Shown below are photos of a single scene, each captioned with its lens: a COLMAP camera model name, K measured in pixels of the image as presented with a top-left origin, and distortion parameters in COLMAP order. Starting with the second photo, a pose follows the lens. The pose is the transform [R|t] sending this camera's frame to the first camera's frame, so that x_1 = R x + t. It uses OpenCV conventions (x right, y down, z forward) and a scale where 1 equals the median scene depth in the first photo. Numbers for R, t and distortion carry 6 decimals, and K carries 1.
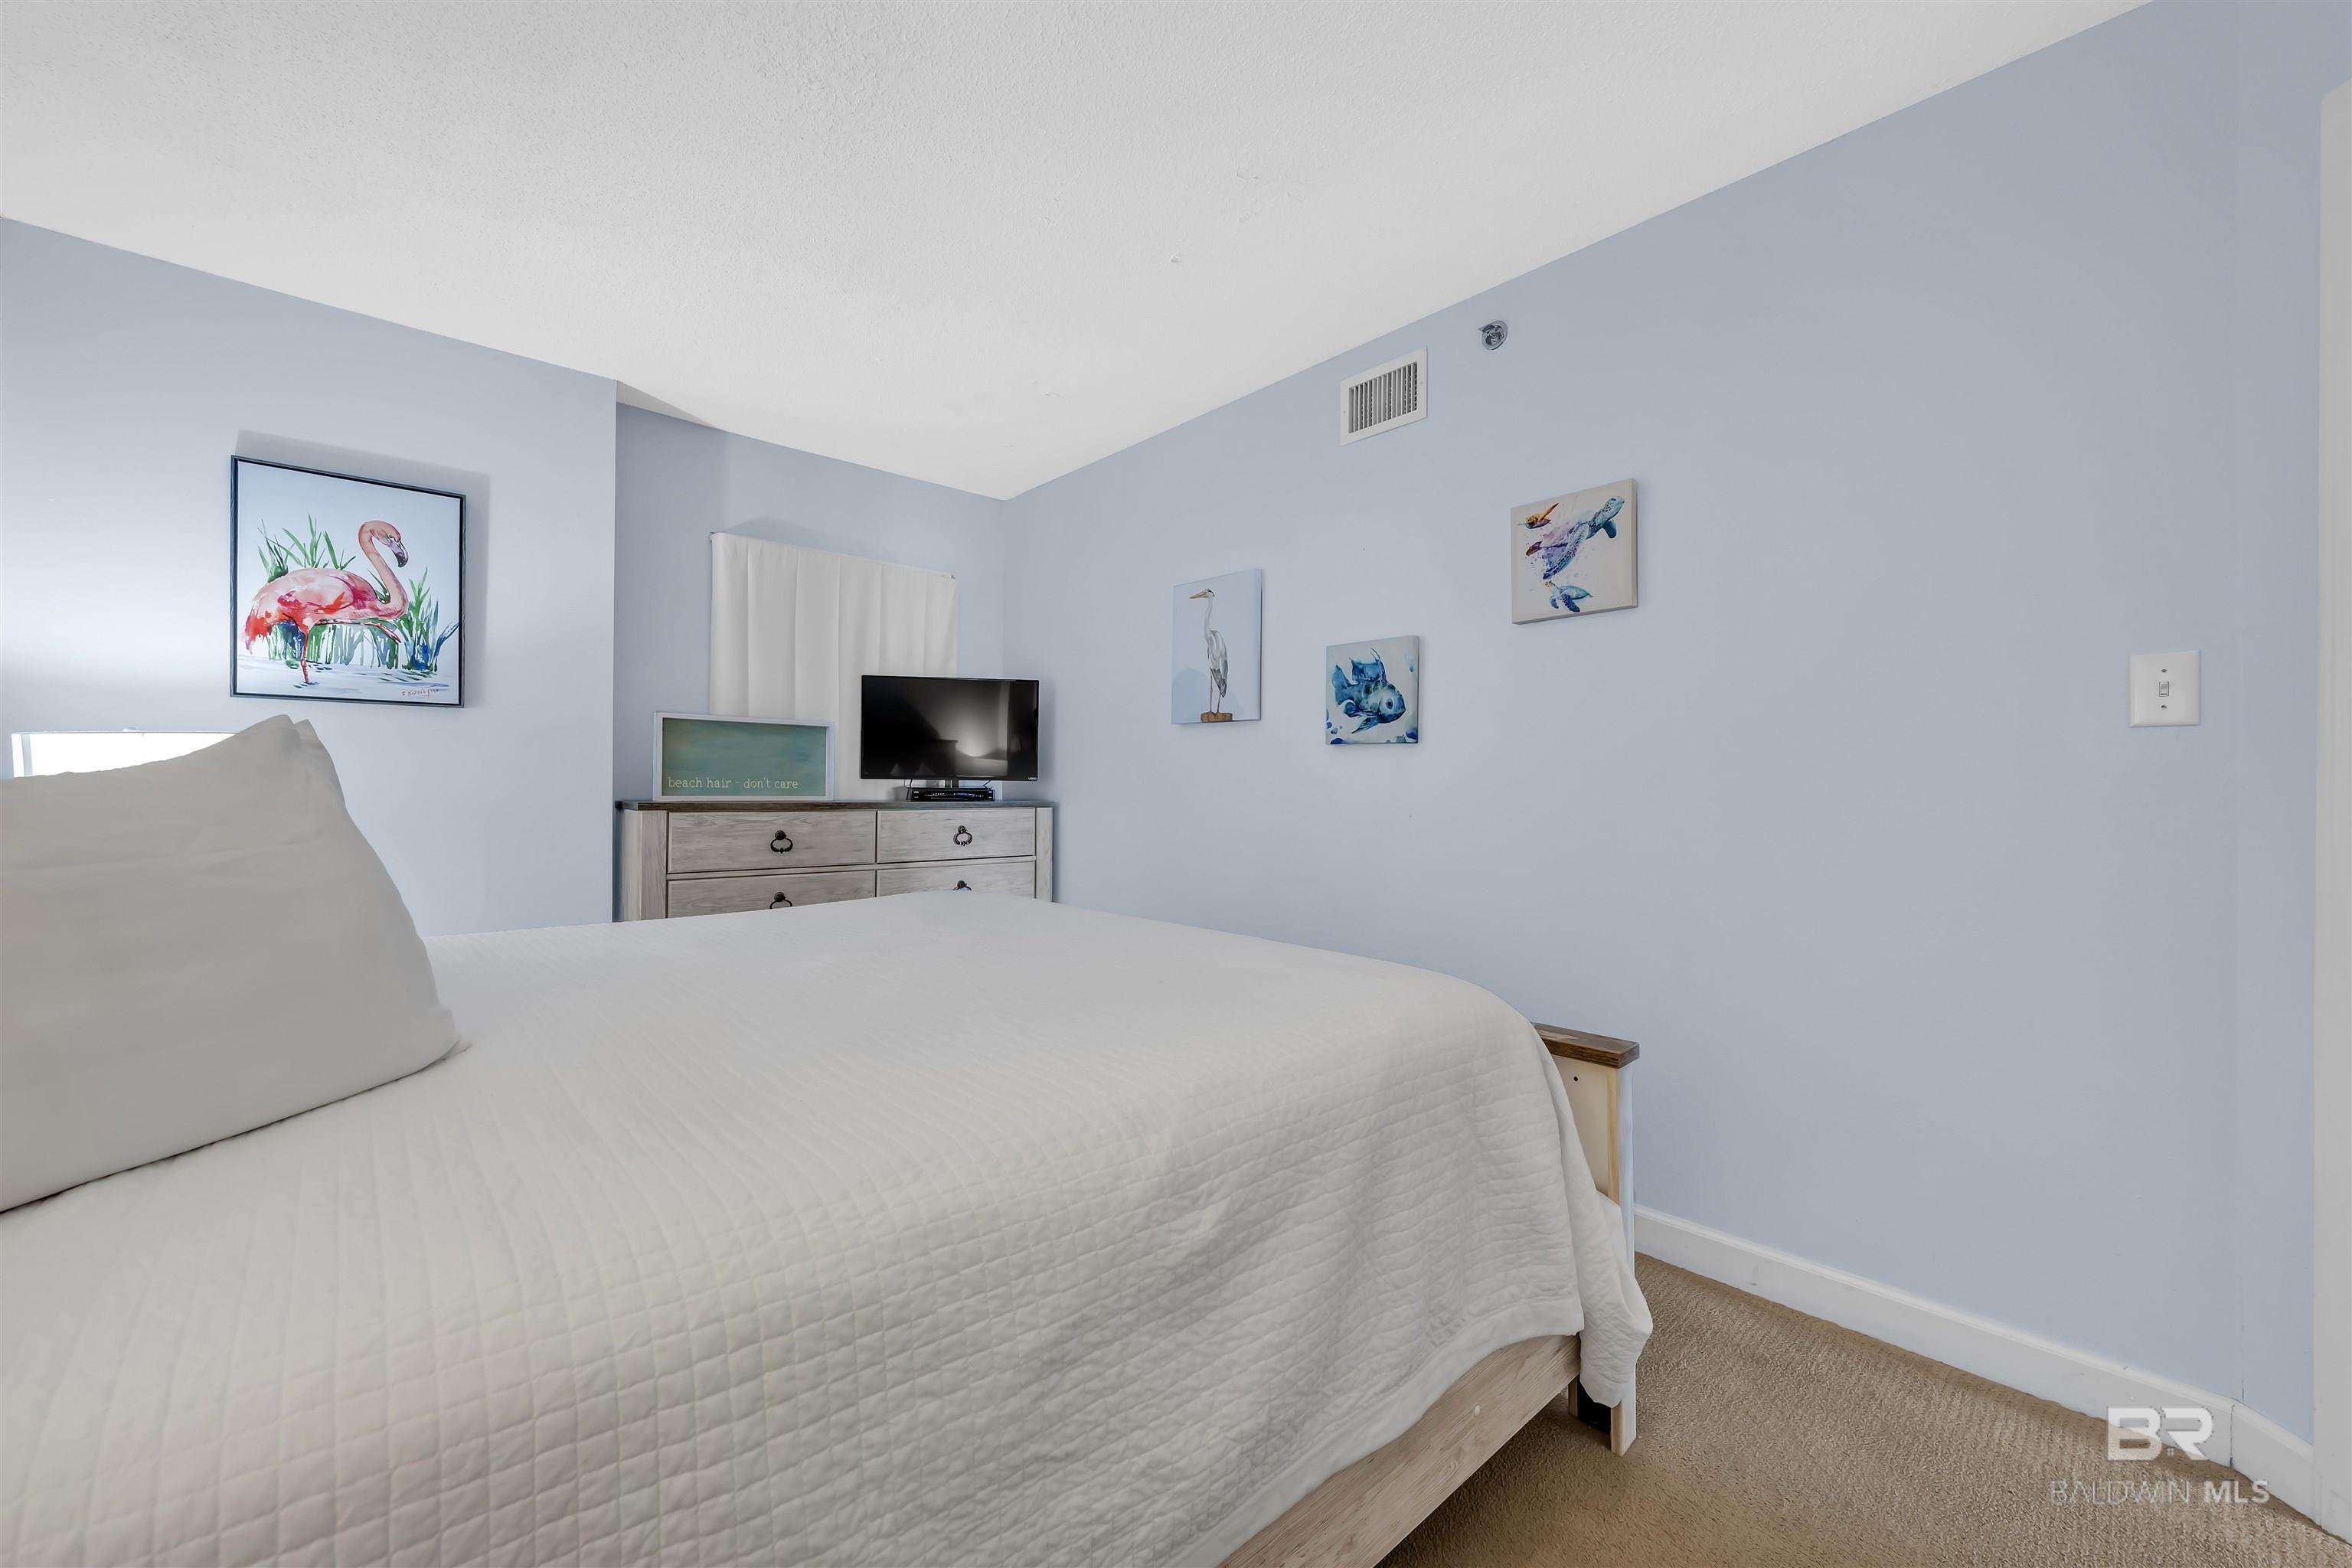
lens RADIAL K [[905.4, 0, 1178.1], [0, 905.4, 787.7], [0, 0, 1]] dist [-0.005066, 0.000100]
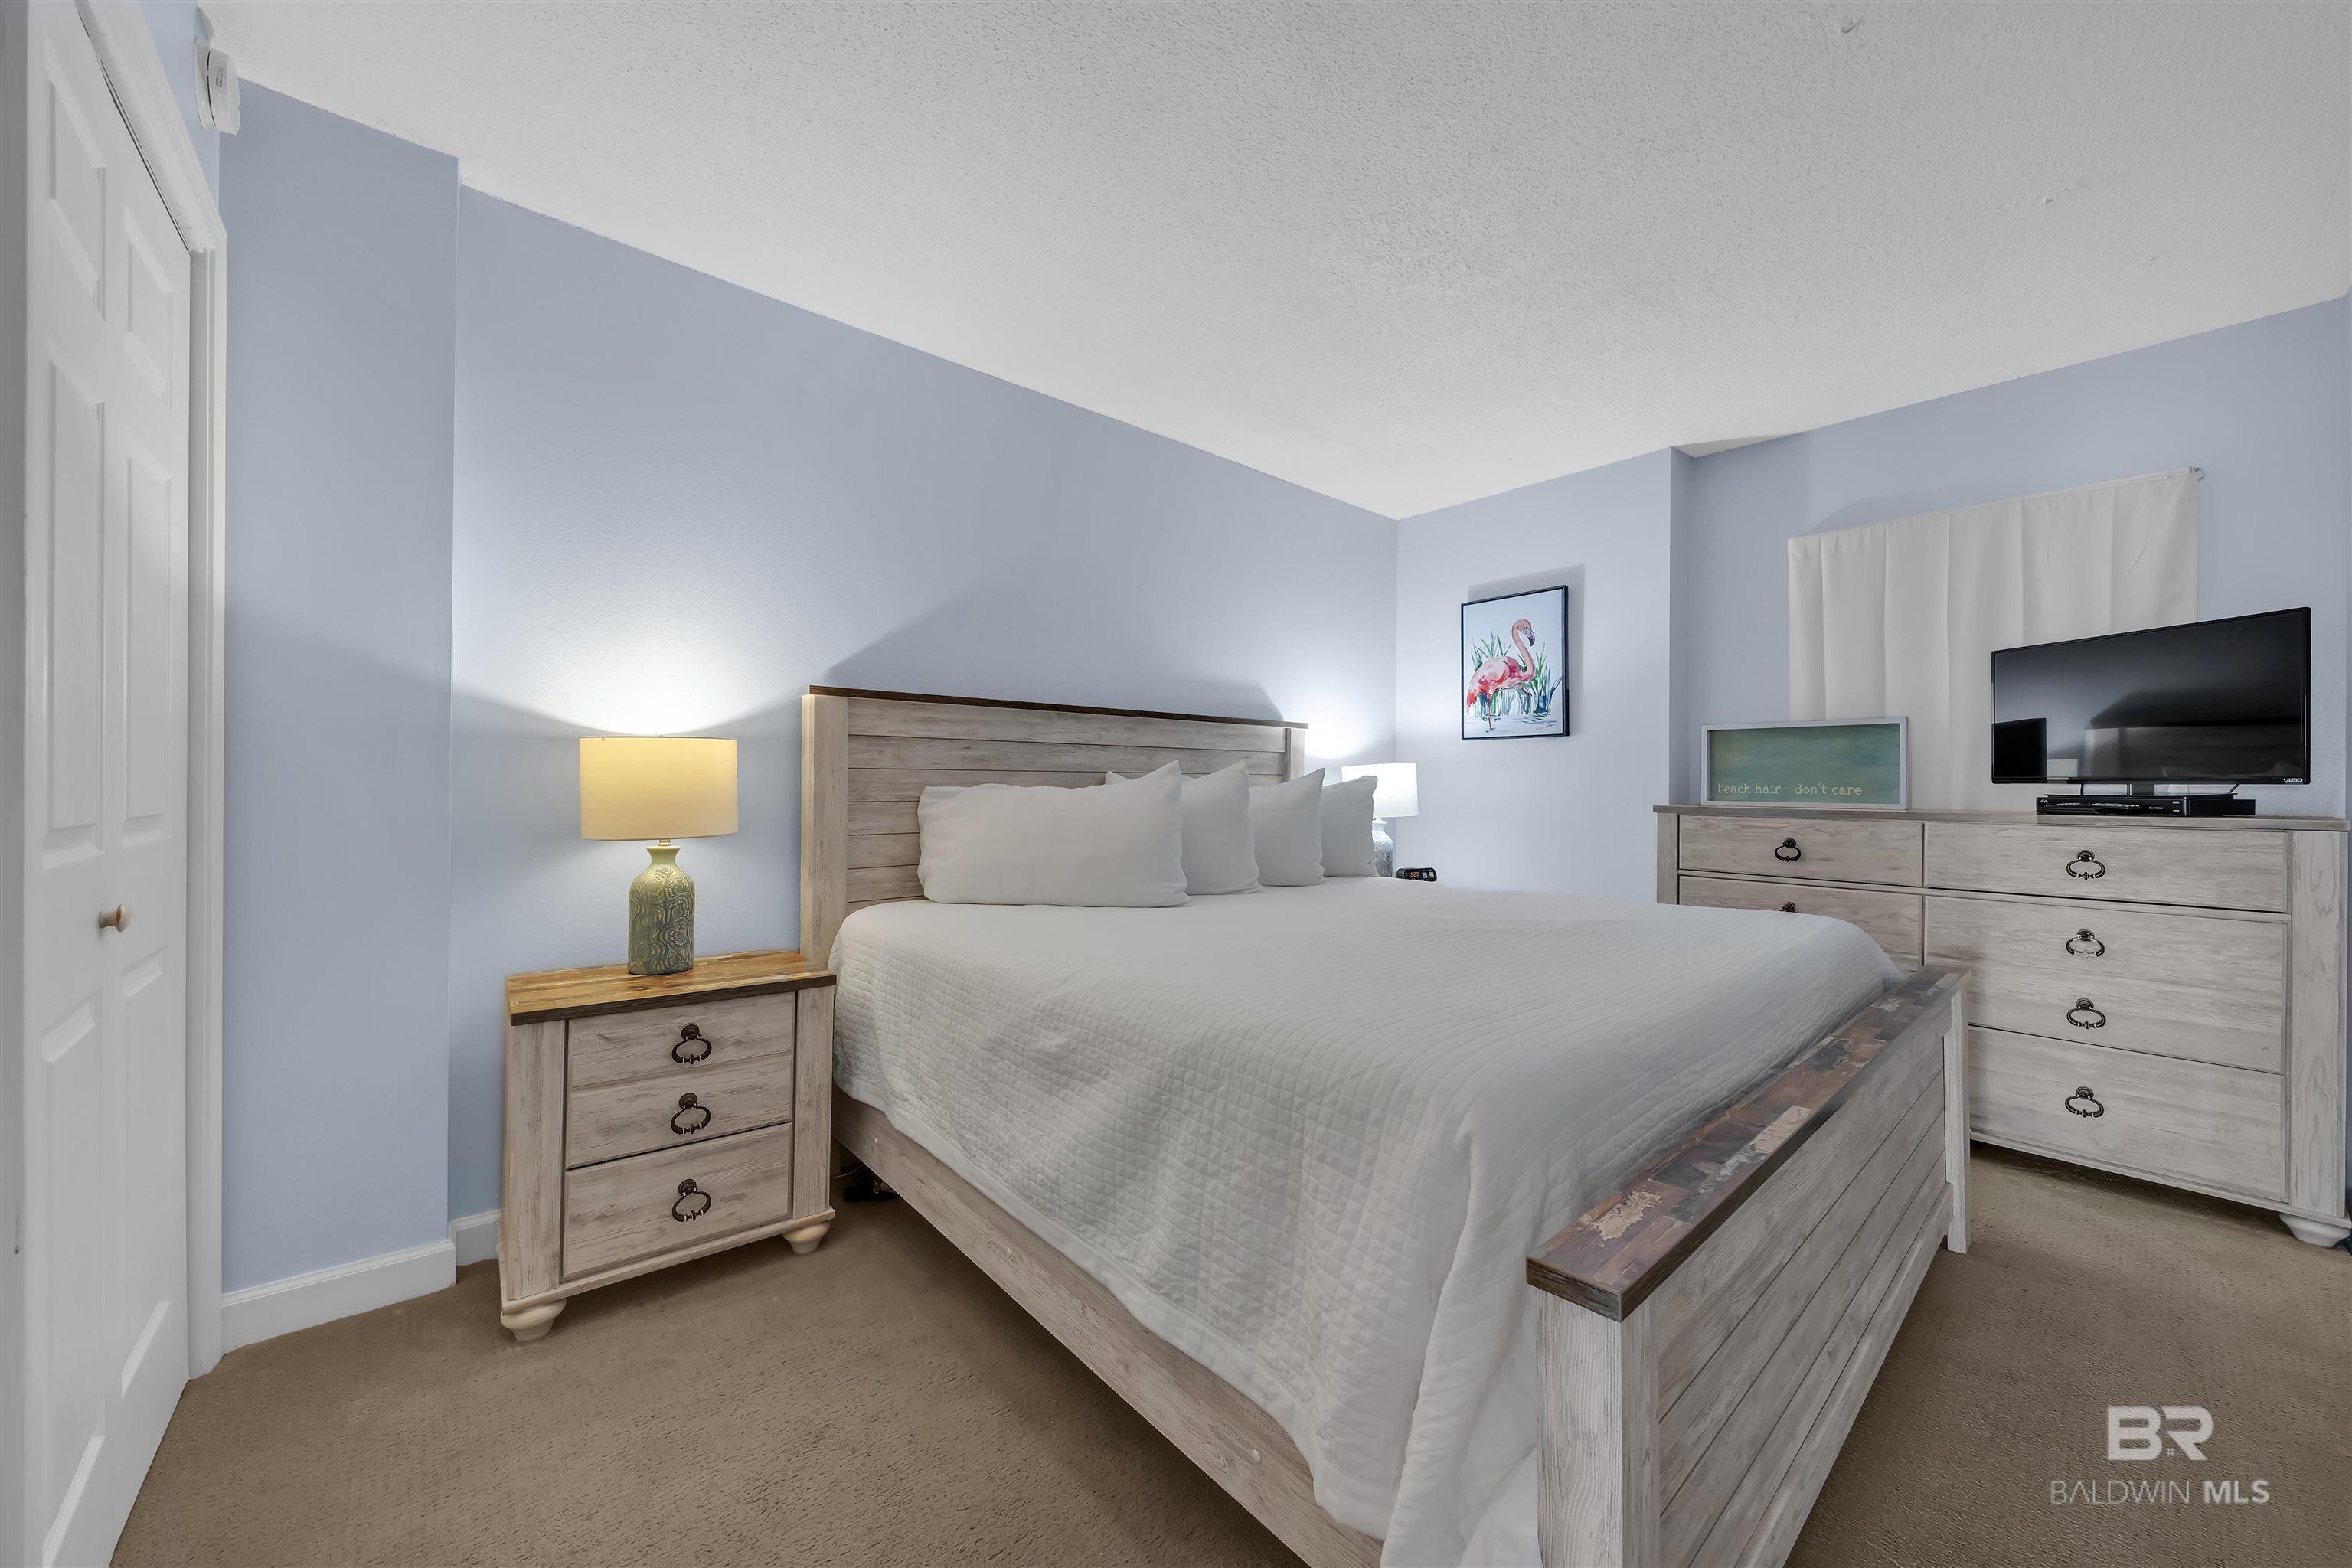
lens RADIAL K [[839.5, 0, 1170.7], [0, 839.5, 795.3], [0, 0, 1]] dist [-0.002722, 0.000004]
pose [[-0.015744, 0.004041, -0.999868, 0.534642], [-0.005018, 0.999979, 0.004120, 0.001686], [0.999863, 0.005082, -0.015723, 0.411058]]
